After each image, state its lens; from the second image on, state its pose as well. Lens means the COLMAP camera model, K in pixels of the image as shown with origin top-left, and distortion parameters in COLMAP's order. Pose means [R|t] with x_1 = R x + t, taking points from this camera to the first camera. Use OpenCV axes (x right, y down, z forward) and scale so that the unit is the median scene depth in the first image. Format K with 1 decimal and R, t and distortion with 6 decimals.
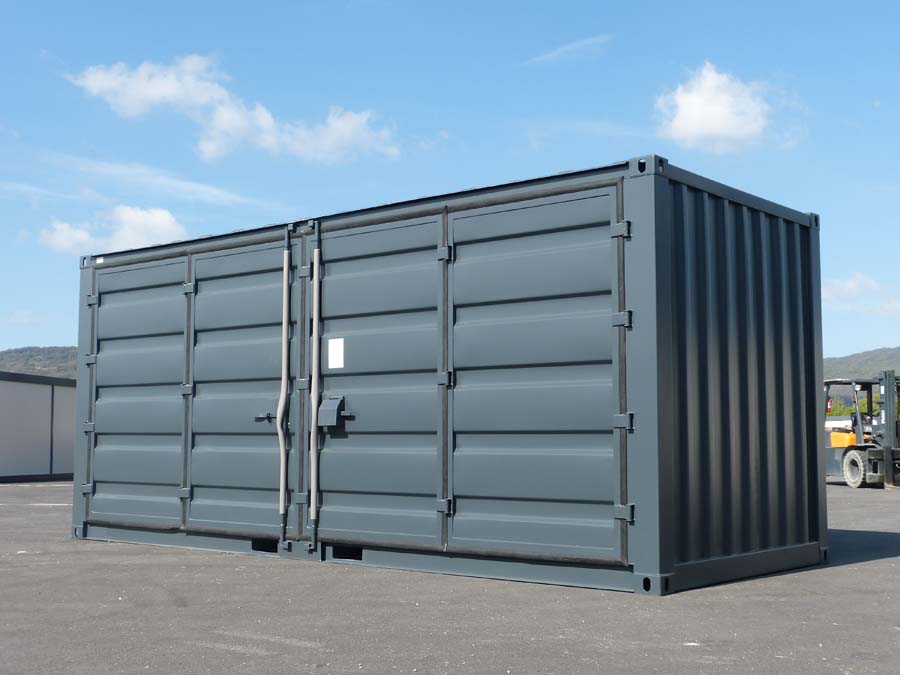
lens RADIAL K [[1164.8, 0, 450.0], [0, 1164.8, 337.5], [0, 0, 1]] dist [0.008009, 0.030176]
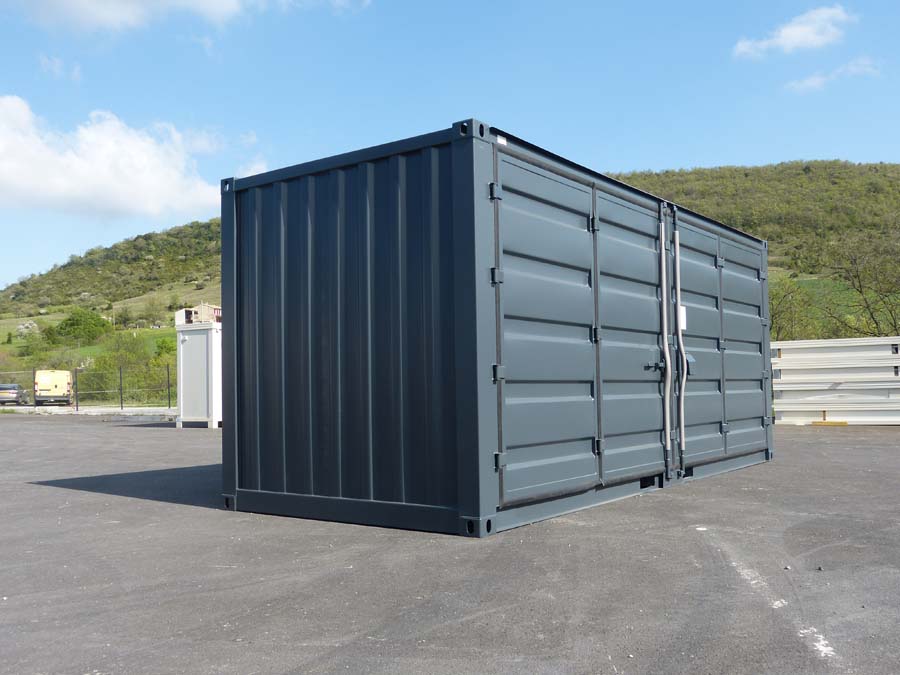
lens RADIAL K [[853.7, 0, 451.0], [0, 853.7, 323.6], [0, 0, 1]] dist [-0.002727, -0.000754]
pose [[-0.060053, 0.066837, 0.995955, -0.984982], [-0.082175, 0.994038, -0.071664, 0.104498], [-0.994807, -0.086147, -0.054203, 1.269380]]
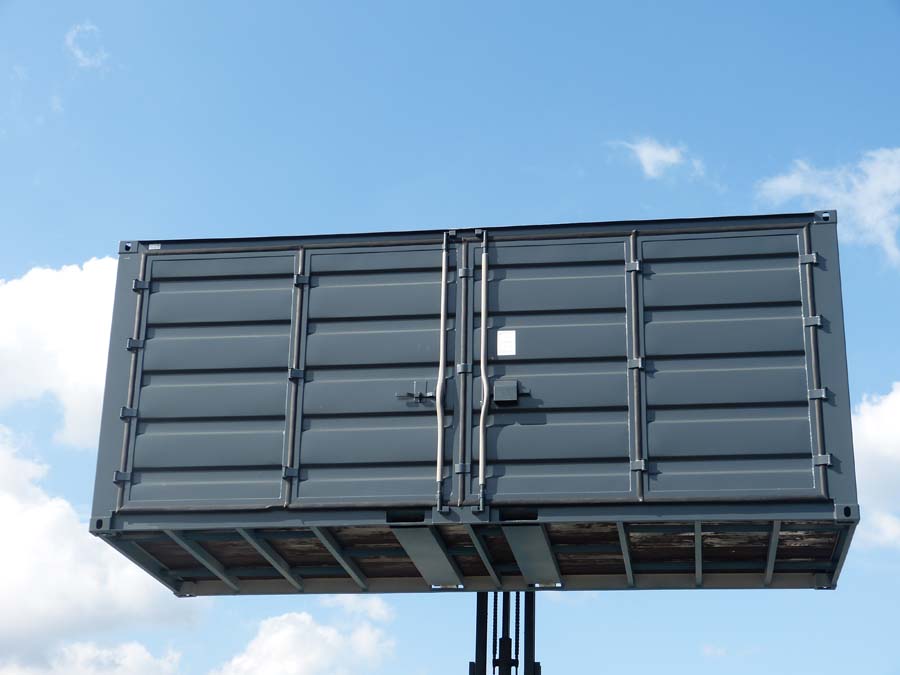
lens RADIAL K [[1588.3, 0, 450.0], [0, 1588.3, 337.5], [0, 0, 1]] dist [0.135391, 0.017730]
pose [[0.847961, 0.203515, 0.489432, -0.867751], [-0.064460, 0.956094, -0.285882, 0.436139], [-0.526124, 0.210868, 0.823849, -0.221241]]
